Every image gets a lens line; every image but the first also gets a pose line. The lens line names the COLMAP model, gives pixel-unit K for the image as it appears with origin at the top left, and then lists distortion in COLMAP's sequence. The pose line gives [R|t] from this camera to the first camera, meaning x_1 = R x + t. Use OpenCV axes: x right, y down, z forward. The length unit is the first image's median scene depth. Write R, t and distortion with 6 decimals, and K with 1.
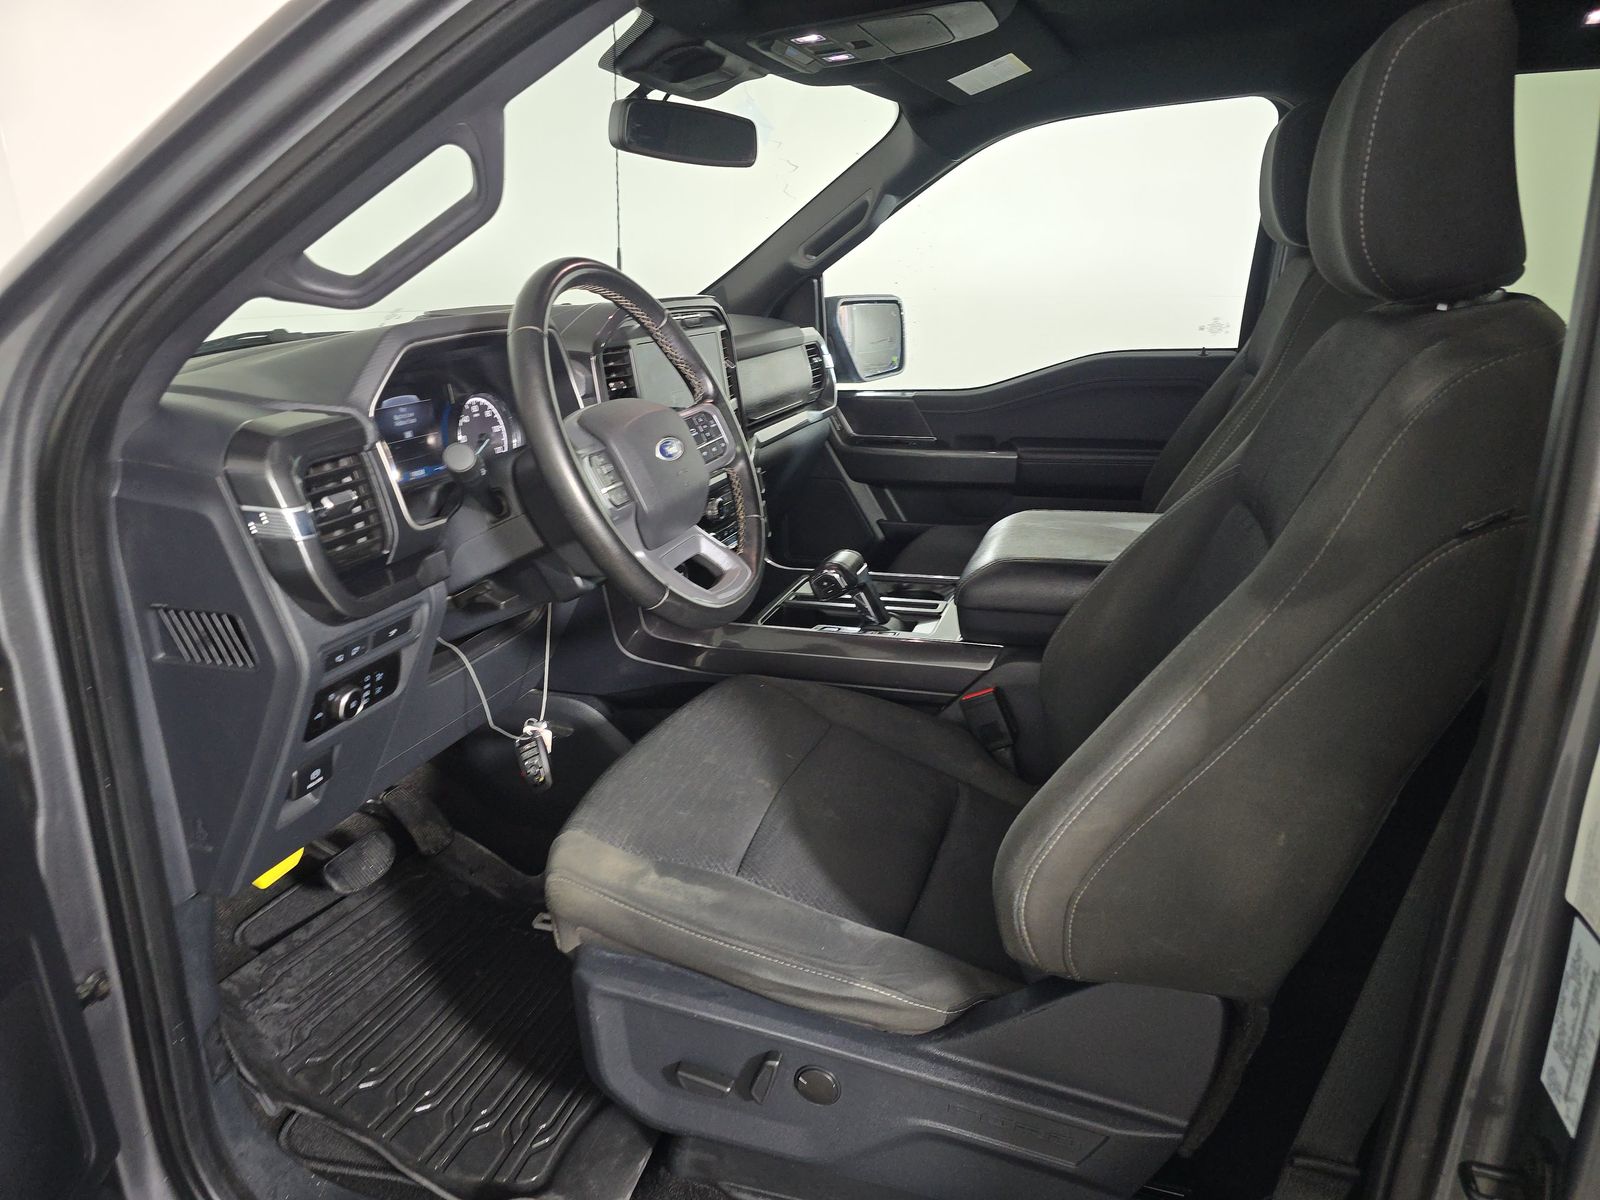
lens RADIAL K [[1069.9, 0, 800.0], [0, 1069.9, 600.0], [0, 0, 1]] dist [0.046046, -0.054485]
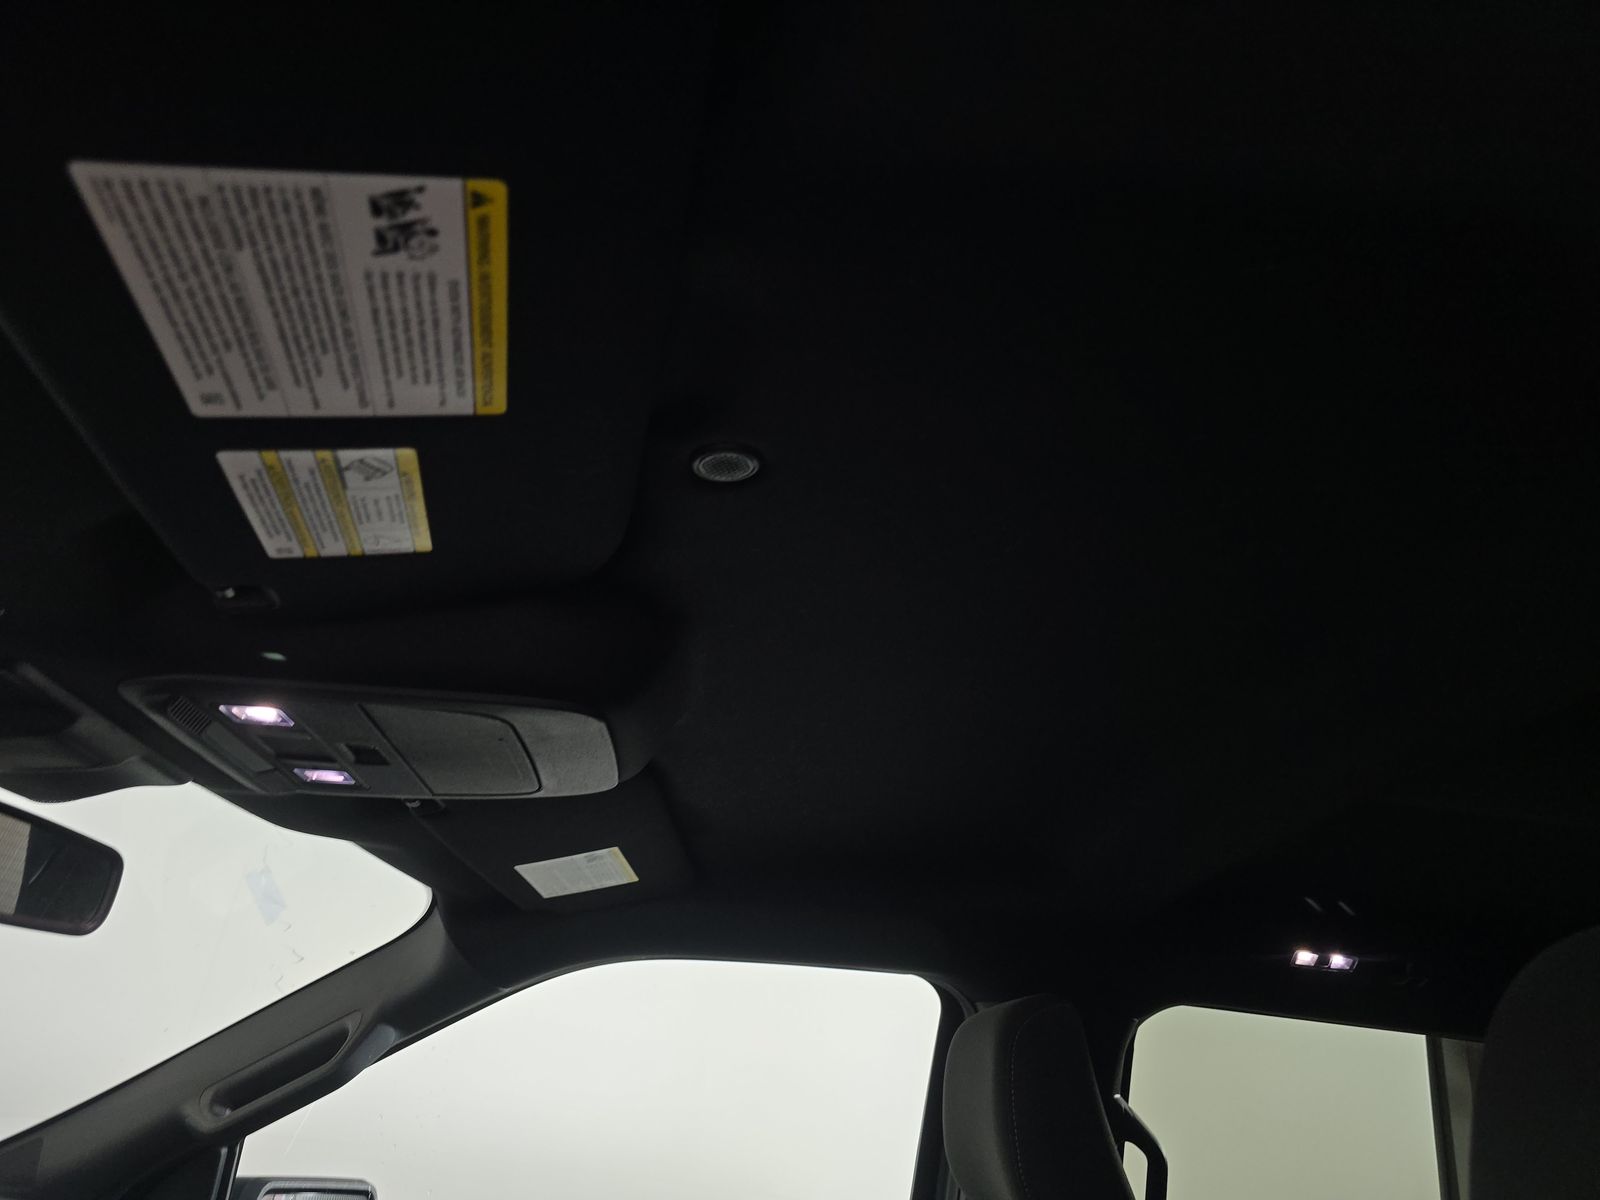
lens RADIAL K [[1072.8, 0, 800.0], [0, 1072.8, 600.0], [0, 0, 1]] dist [0.038886, -0.055870]
pose [[0.913699, 0.270701, 0.303110, 0.051074], [0.002618, 0.741919, -0.670484, -0.157615], [-0.406384, 0.613414, 0.677182, 0.372497]]
